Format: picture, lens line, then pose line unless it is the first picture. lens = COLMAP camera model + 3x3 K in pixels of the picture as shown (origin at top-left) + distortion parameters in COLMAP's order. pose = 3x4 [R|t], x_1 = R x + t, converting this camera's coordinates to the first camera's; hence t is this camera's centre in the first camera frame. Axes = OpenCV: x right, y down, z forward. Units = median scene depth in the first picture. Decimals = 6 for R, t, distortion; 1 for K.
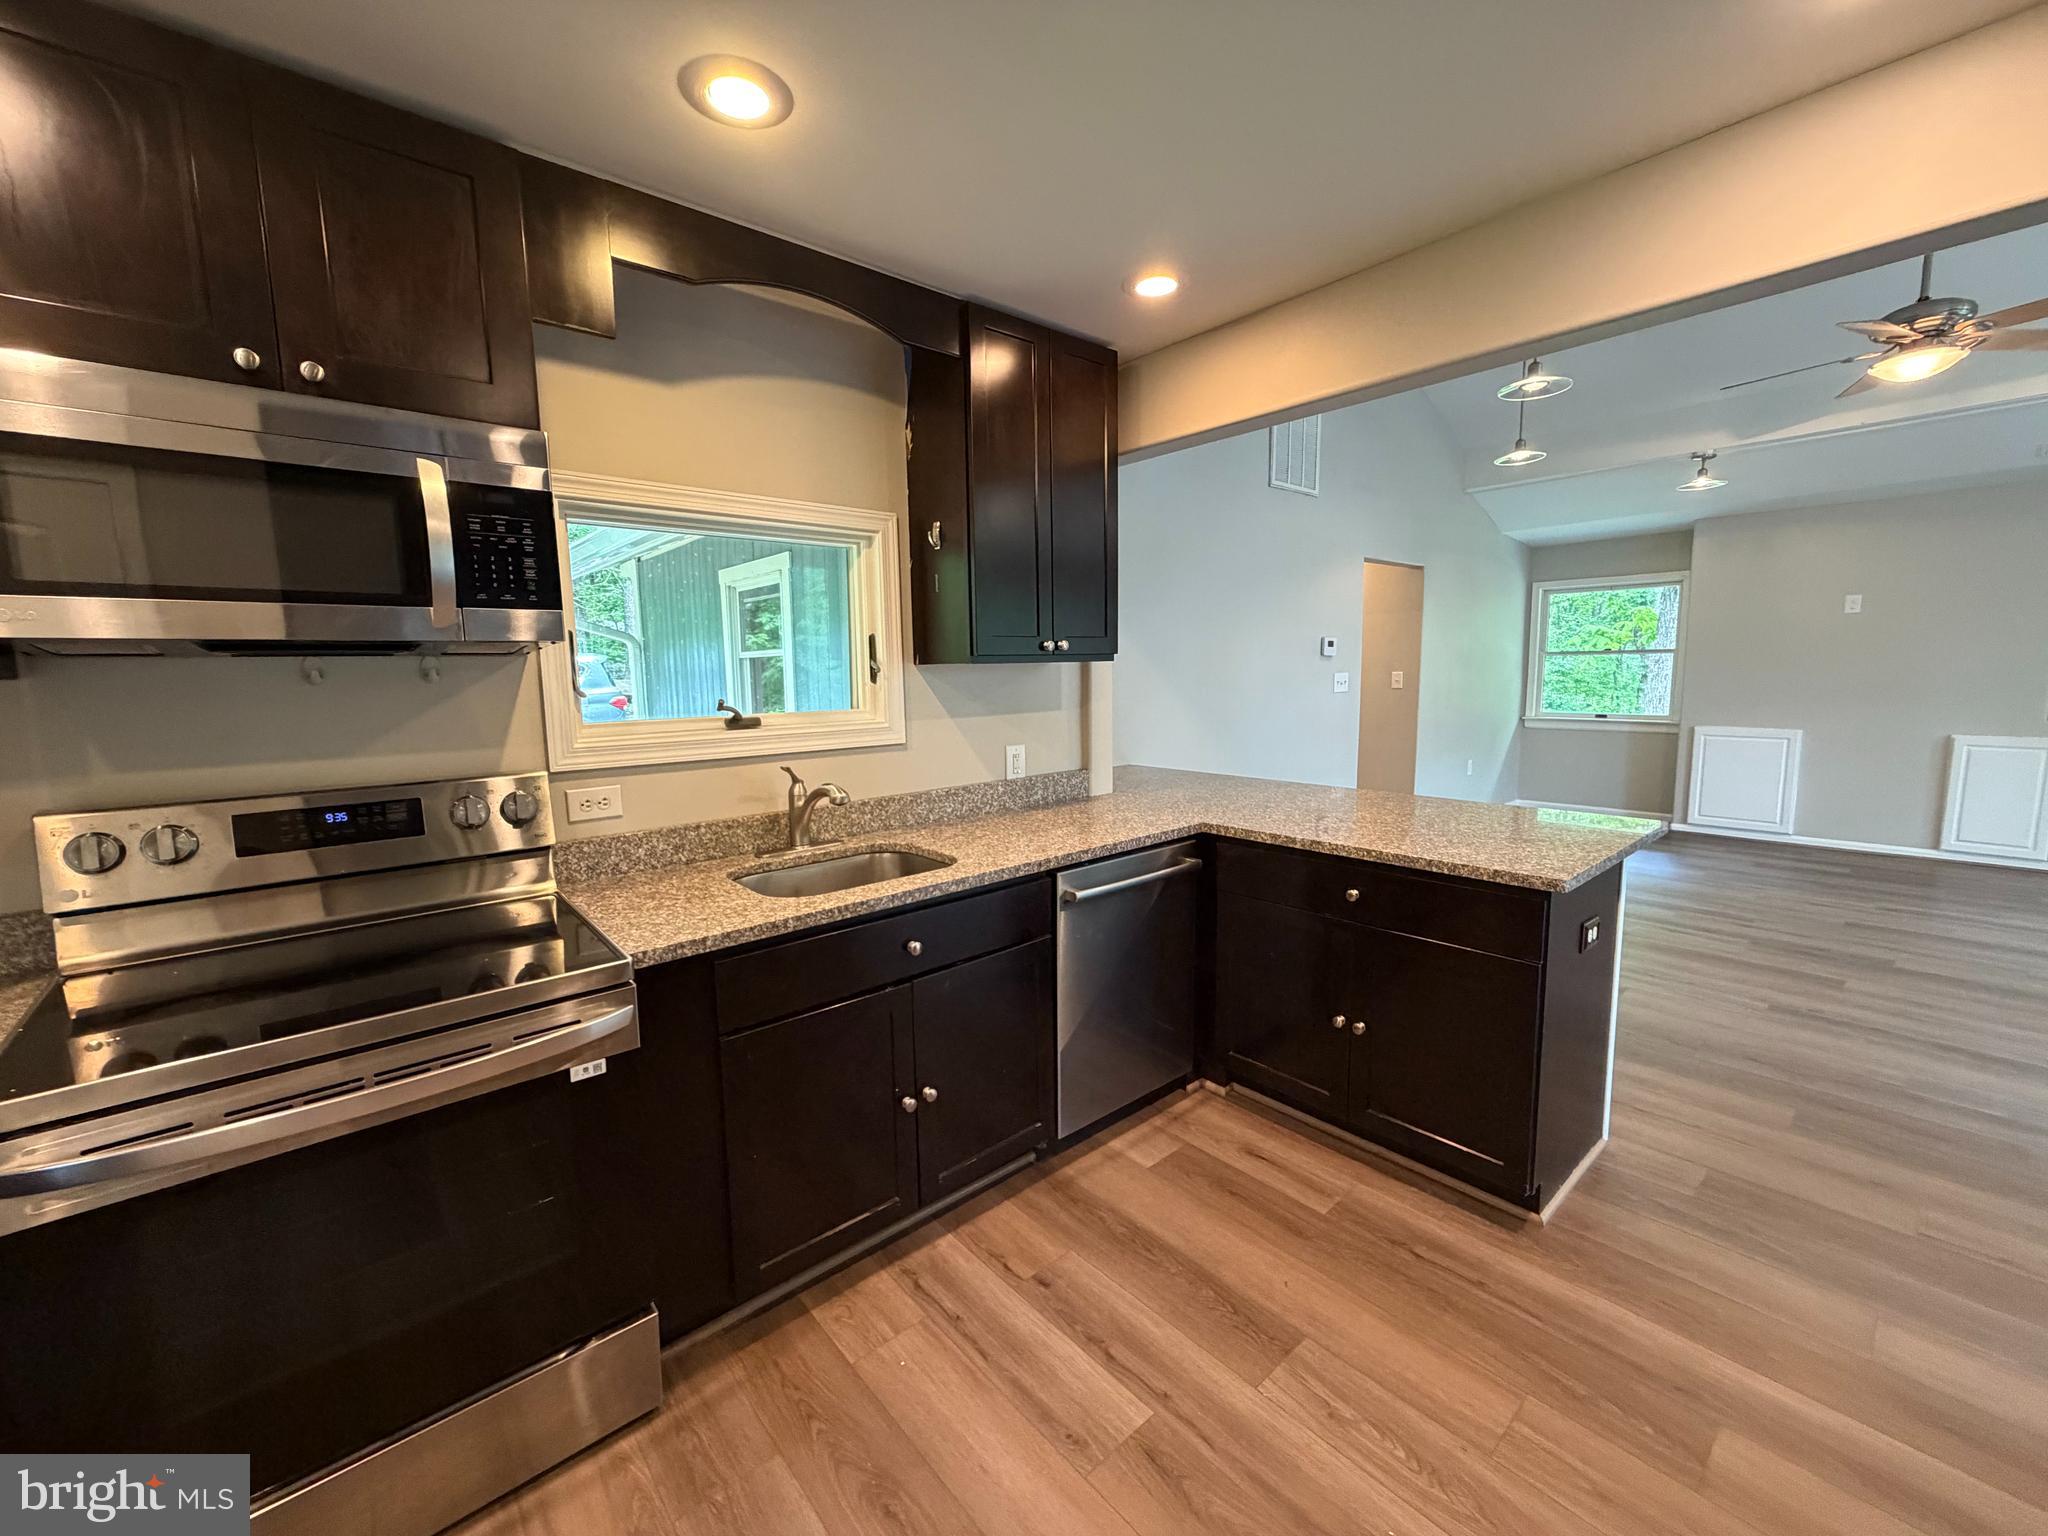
lens RADIAL K [[816.4, 0, 1022.6], [0, 816.4, 767.7], [0, 0, 1]] dist [0.000918, -0.000319]
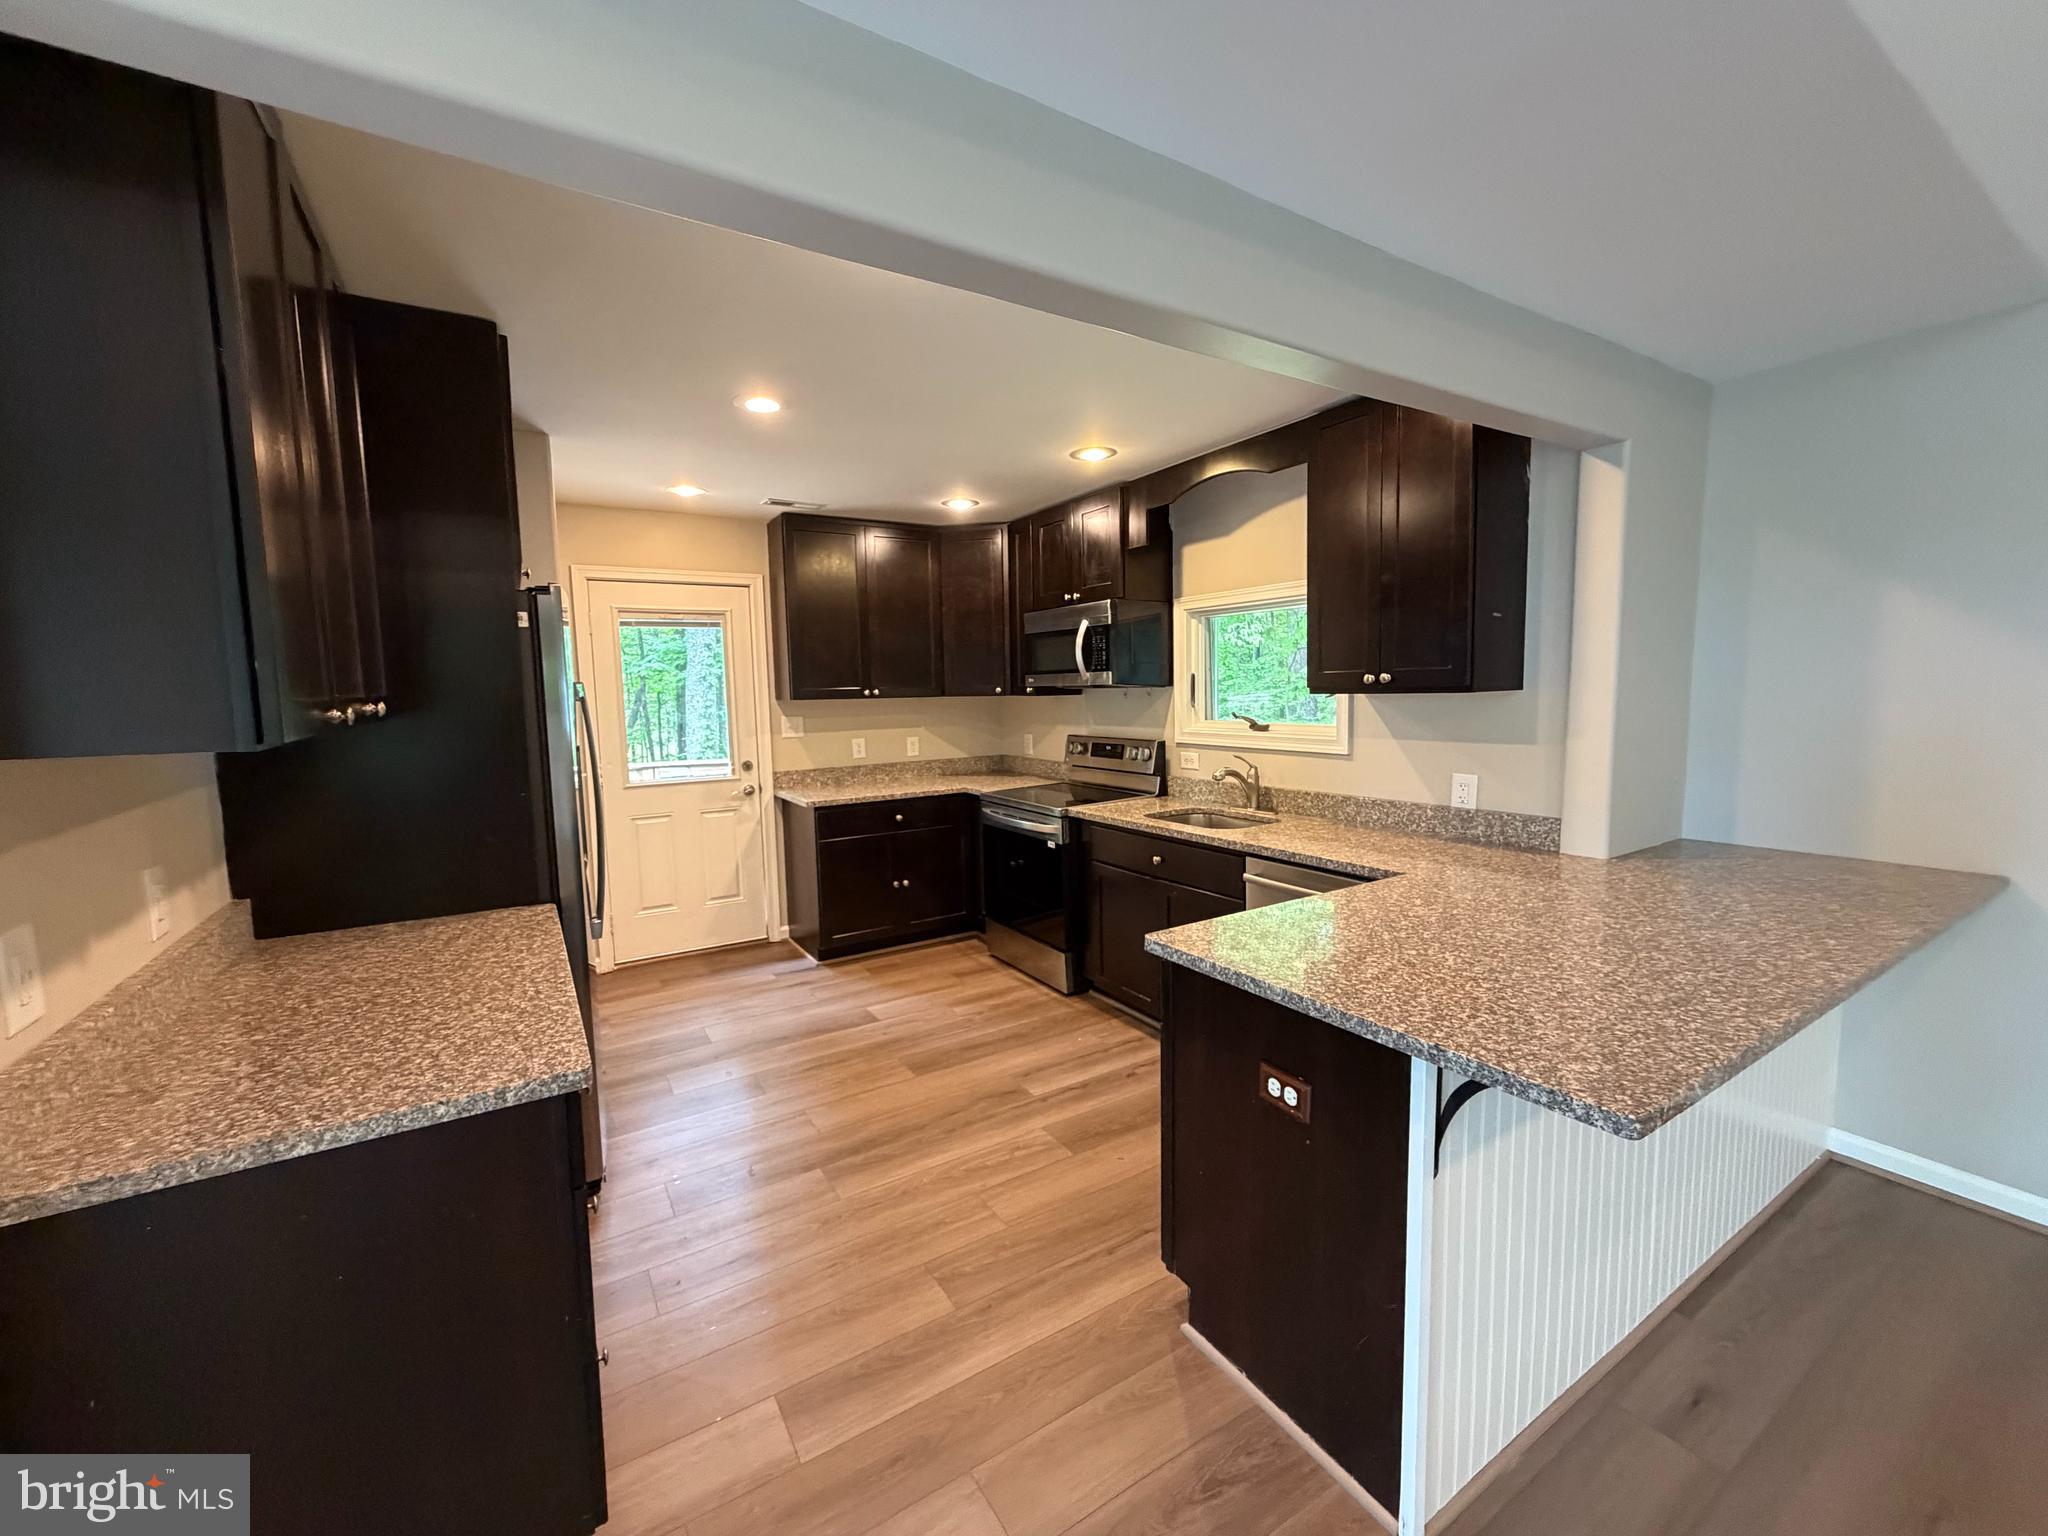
lens RADIAL K [[816.4, 0, 1017.4], [0, 816.4, 763.6], [0, 0, 1]] dist [0.000918, -0.000319]
pose [[-0.159107, 0.114693, -0.980577, 1.316637], [-0.093522, 0.987012, 0.130620, -0.149709], [0.982822, 0.112488, -0.146314, 0.777448]]
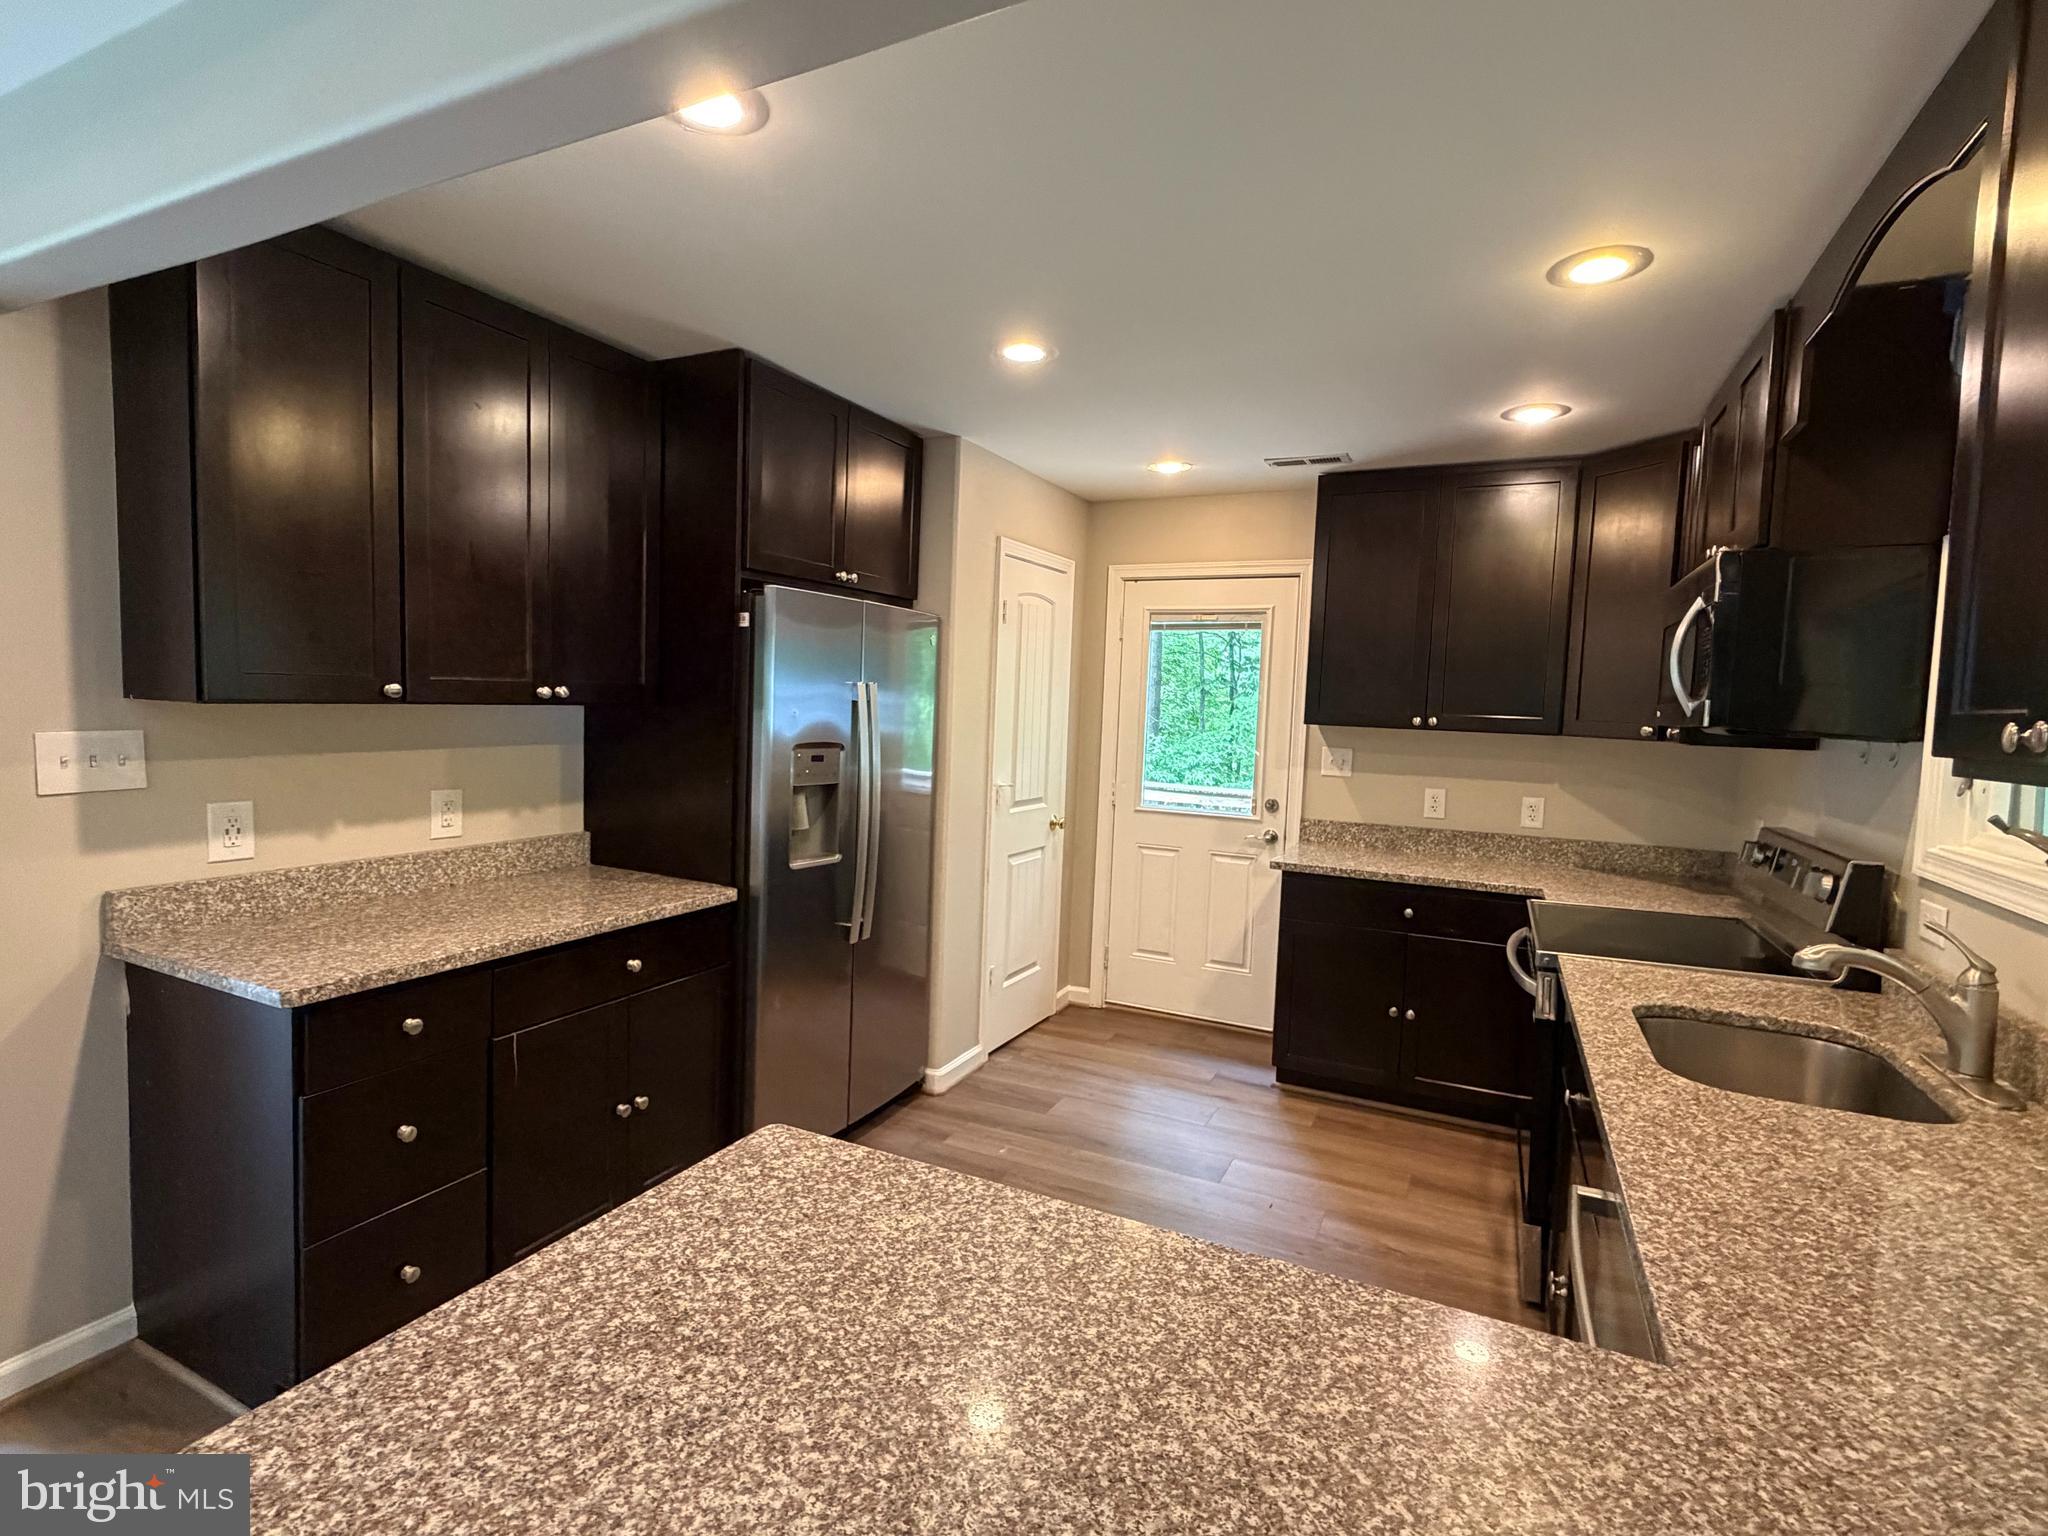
lens RADIAL K [[971.8, 0, 1022.4], [0, 971.8, 768.0], [0, 0, 1]] dist [0.002041, 0.000345]
pose [[-0.917391, 0.012371, -0.397794, 0.613792], [-0.065961, 0.980967, 0.182627, -0.200359], [0.392482, 0.193780, -0.899115, 1.320762]]
